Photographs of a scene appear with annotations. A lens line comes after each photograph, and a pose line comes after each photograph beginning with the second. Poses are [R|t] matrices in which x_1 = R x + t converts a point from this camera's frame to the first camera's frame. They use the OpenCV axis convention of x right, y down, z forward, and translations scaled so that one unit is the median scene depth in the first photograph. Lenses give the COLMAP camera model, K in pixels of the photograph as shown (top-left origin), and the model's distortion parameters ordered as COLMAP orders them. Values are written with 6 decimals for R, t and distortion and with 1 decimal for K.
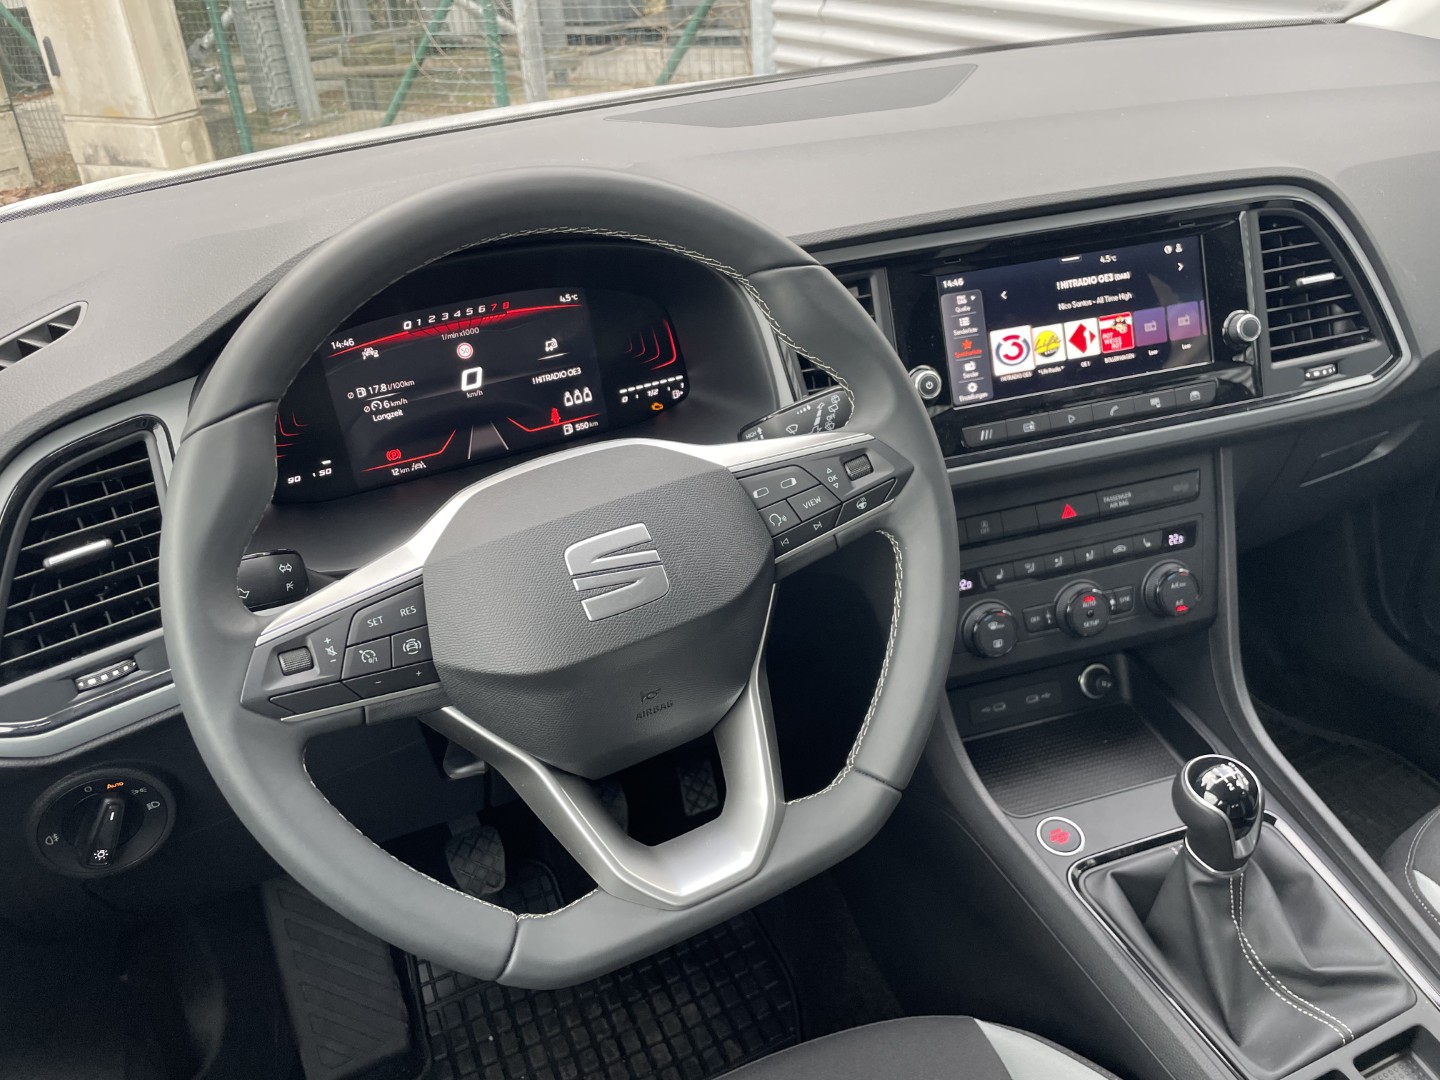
lens RADIAL K [[1081.9, 0, 714.4], [0, 1081.9, 526.8], [0, 0, 1]] dist [0.070420, -0.094941]
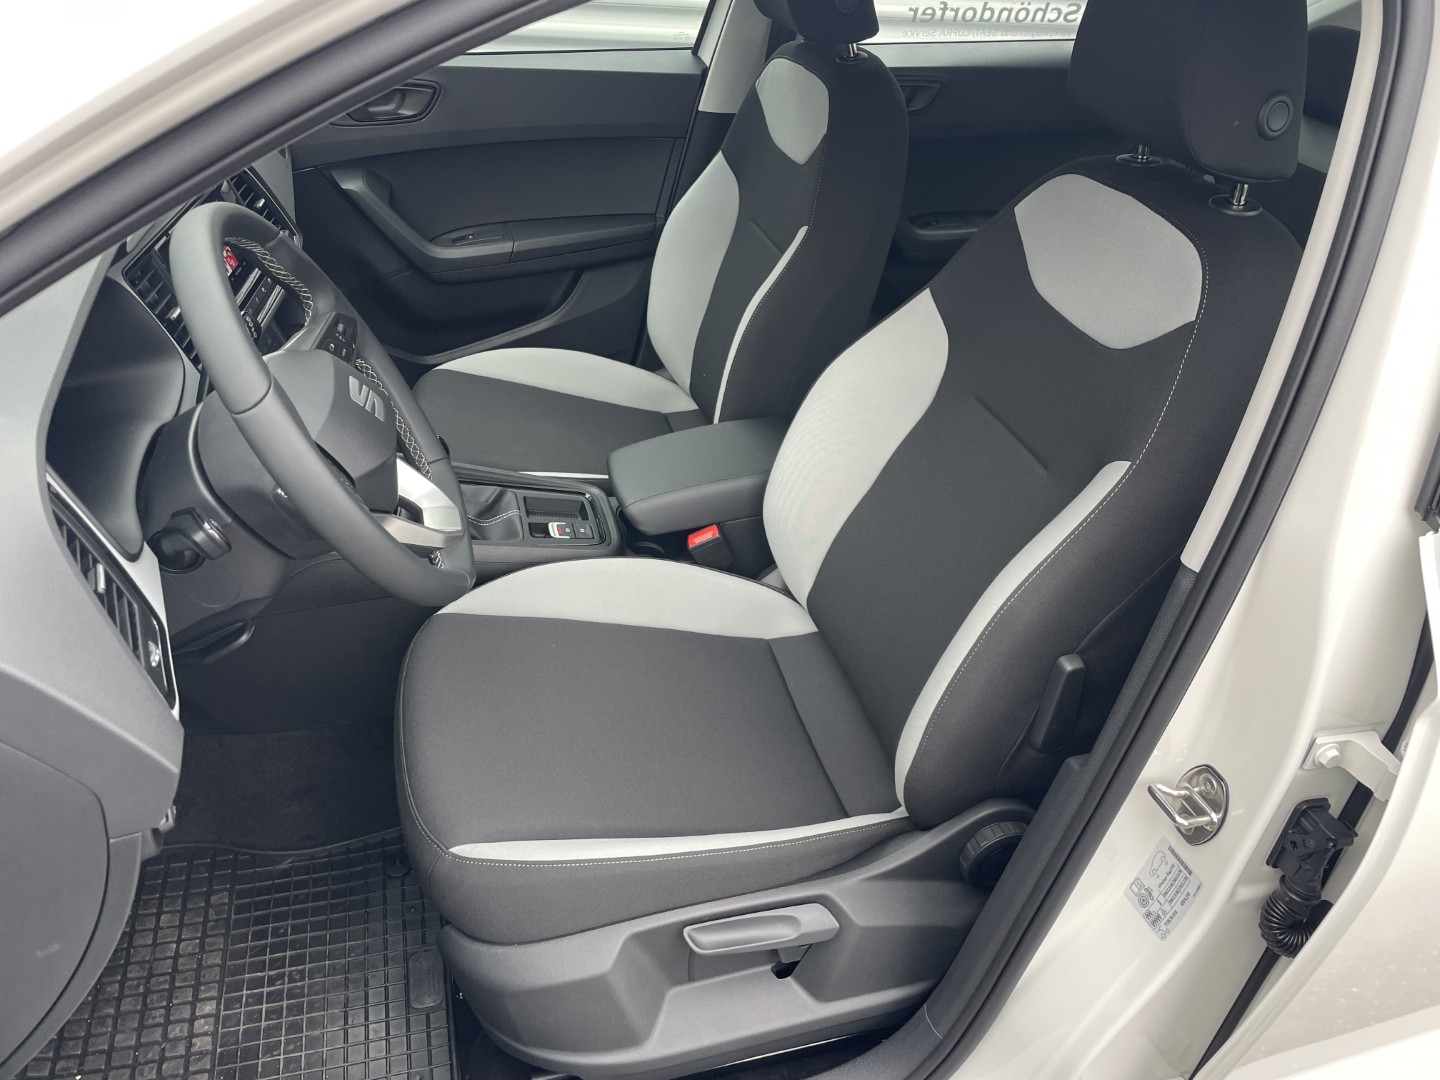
lens RADIAL K [[1081.9, 0, 709.9], [0, 1081.9, 540.9], [0, 0, 1]] dist [0.070420, -0.094941]
pose [[0.143190, -0.476894, 0.867219, -1.172617], [0.419612, 0.822847, 0.383209, -0.154708], [-0.896338, 0.309023, 0.317934, -0.047441]]
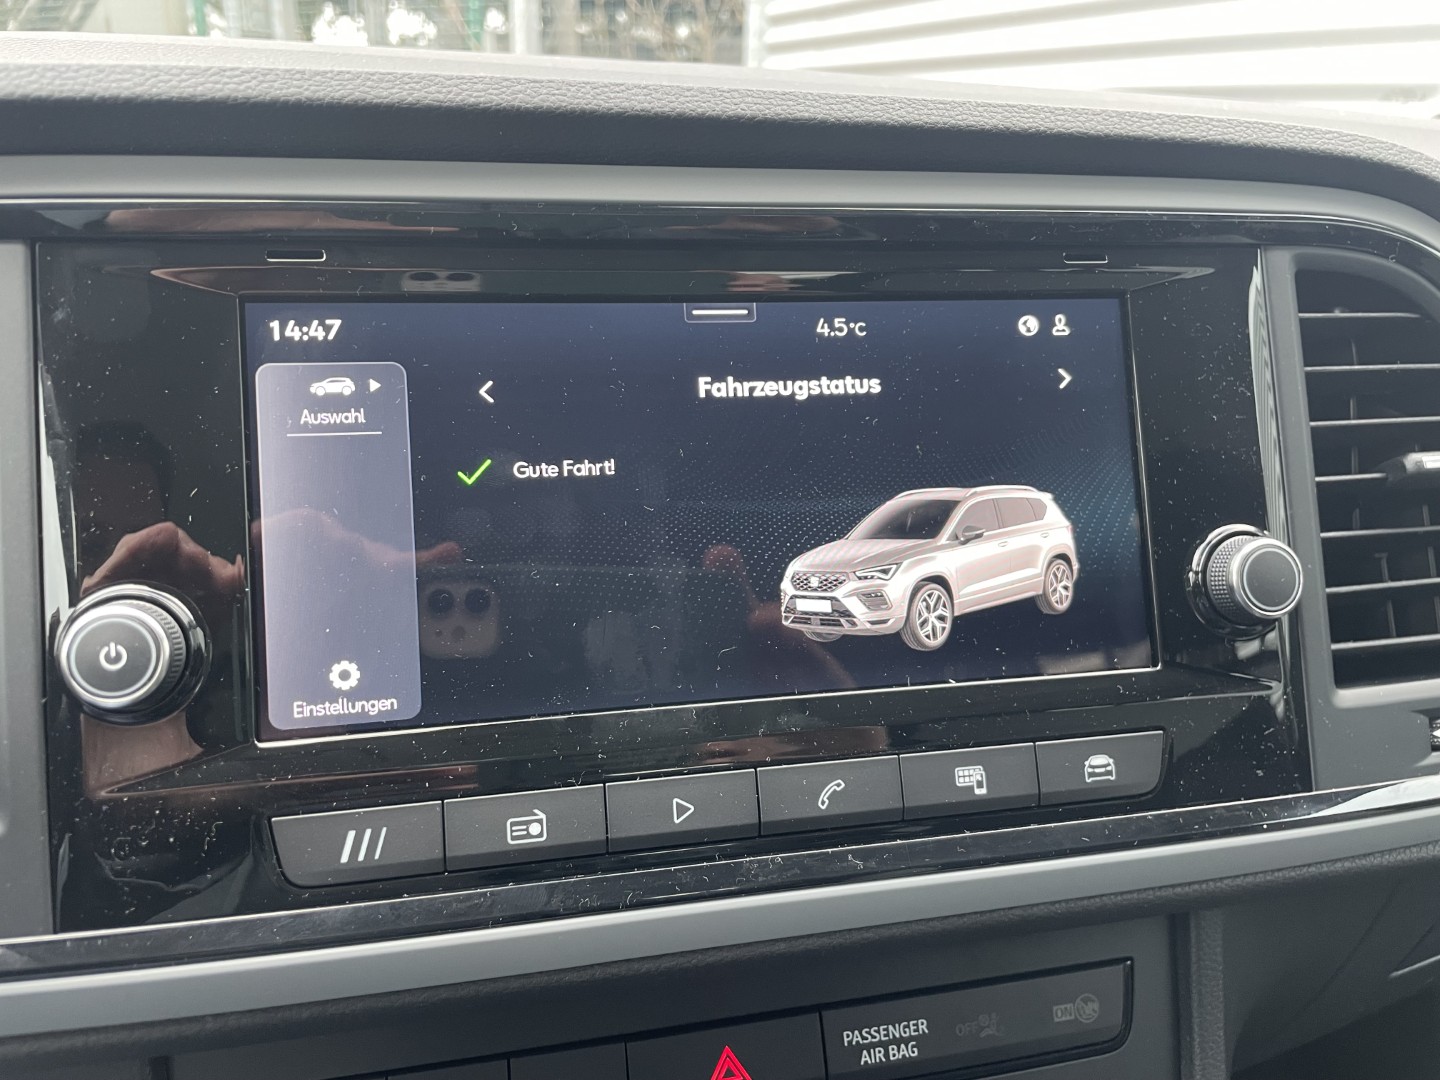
lens RADIAL K [[1081.9, 0, 726.9], [0, 1081.9, 528.1], [0, 0, 1]] dist [0.070420, -0.094941]
pose [[0.994947, 0.099261, -0.015102, 0.334998], [-0.100289, 0.975335, -0.196632, -0.117059], [-0.004788, 0.197152, 0.980361, 0.685469]]
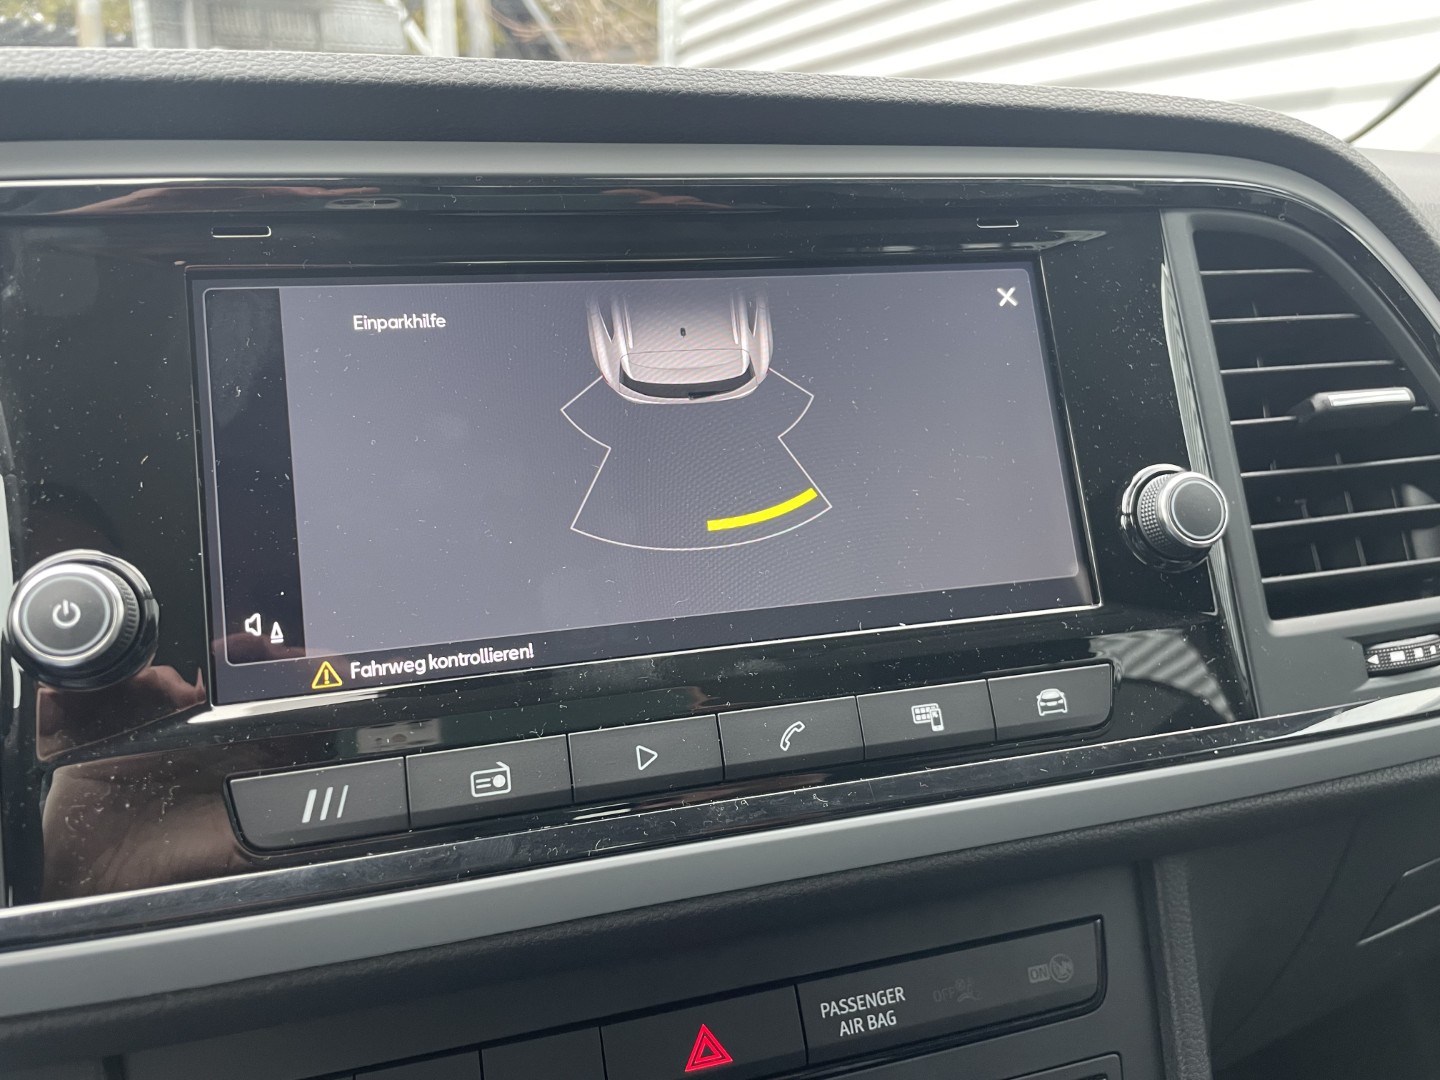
lens RADIAL K [[1081.9, 0, 713.1], [0, 1081.9, 532.7], [0, 0, 1]] dist [0.070420, -0.094941]
pose [[0.998933, 0.041881, 0.019461, 0.336130], [-0.034632, 0.958121, -0.284263, -0.073653], [-0.030552, 0.283285, 0.958549, 0.688542]]
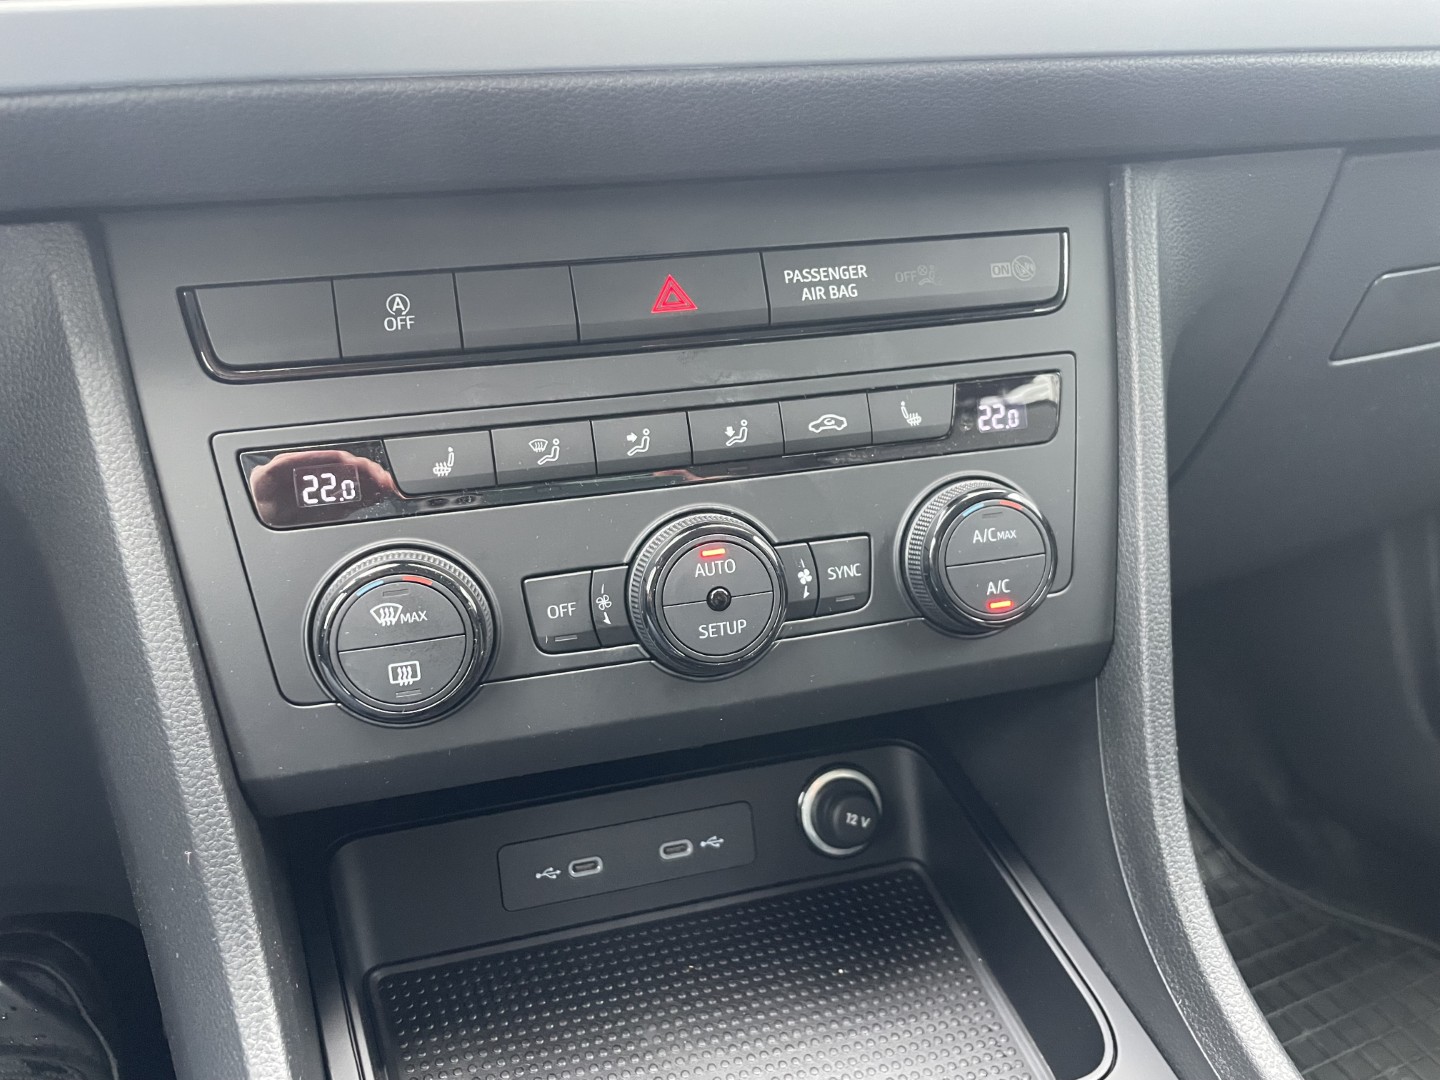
lens RADIAL K [[1081.9, 0, 722.3], [0, 1081.9, 525.7], [0, 0, 1]] dist [0.070420, -0.094941]
pose [[0.998603, 0.052449, 0.006397, 0.366108], [-0.051483, 0.993080, -0.105553, 0.098732], [-0.011889, 0.105077, 0.994393, 0.717073]]
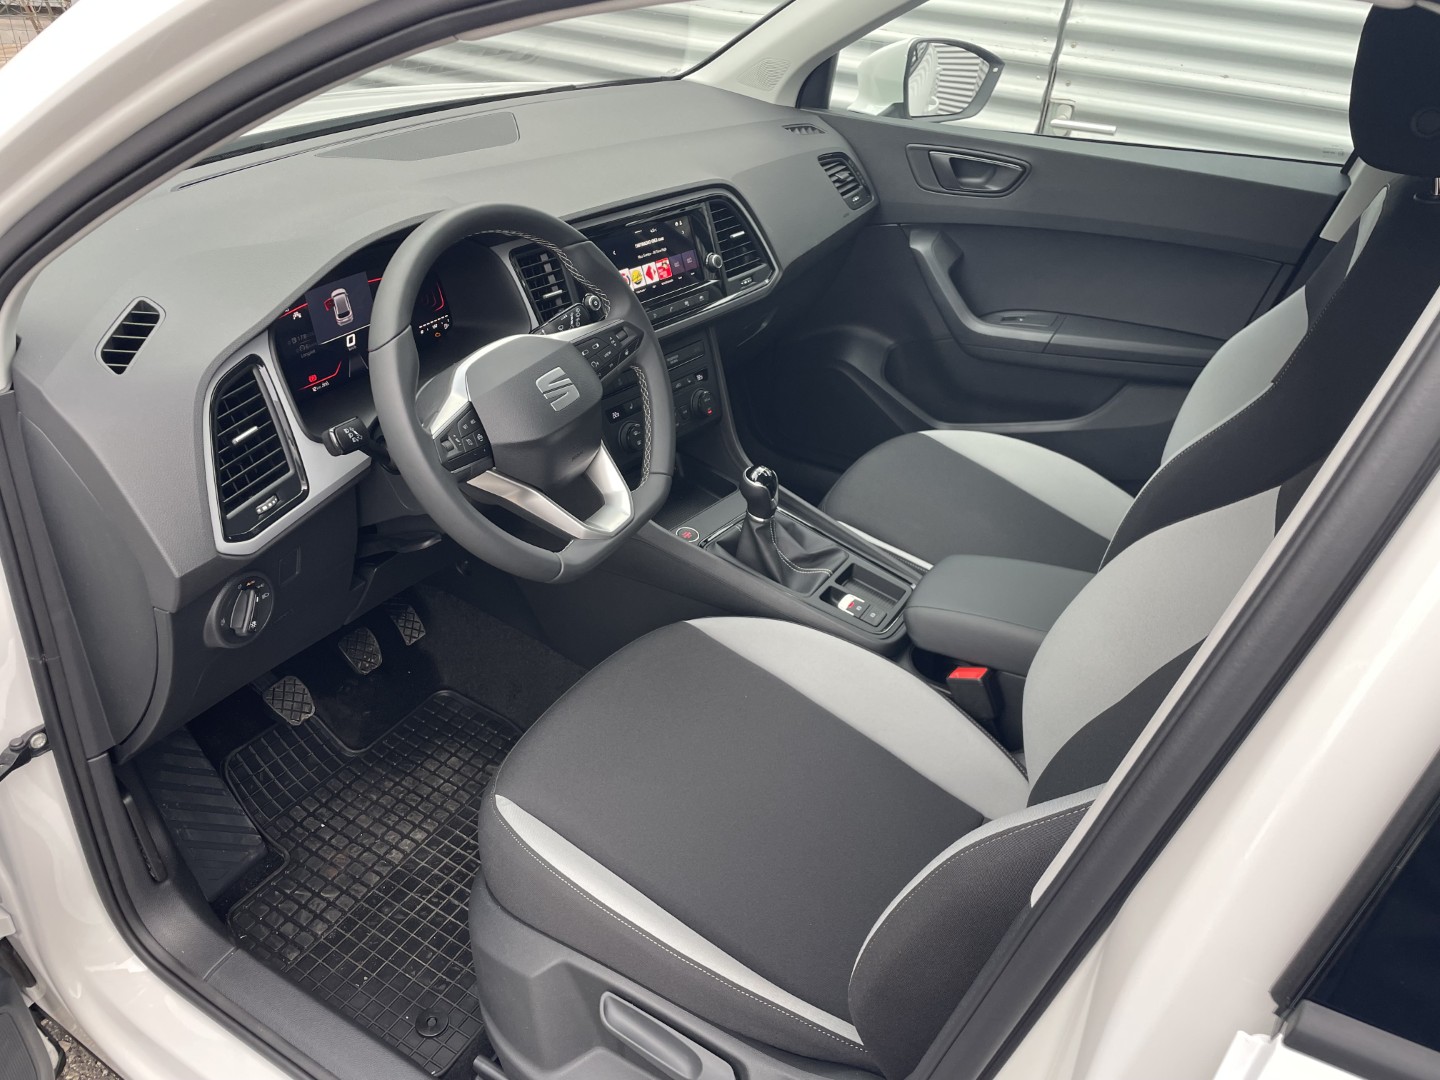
lens RADIAL K [[1081.9, 0, 716.0], [0, 1081.9, 540.7], [0, 0, 1]] dist [0.070420, -0.094941]
pose [[0.811871, -0.217409, 0.541847, -0.705870], [0.197063, 0.975659, 0.096202, 0.125379], [-0.549574, 0.028675, 0.834953, -0.644716]]
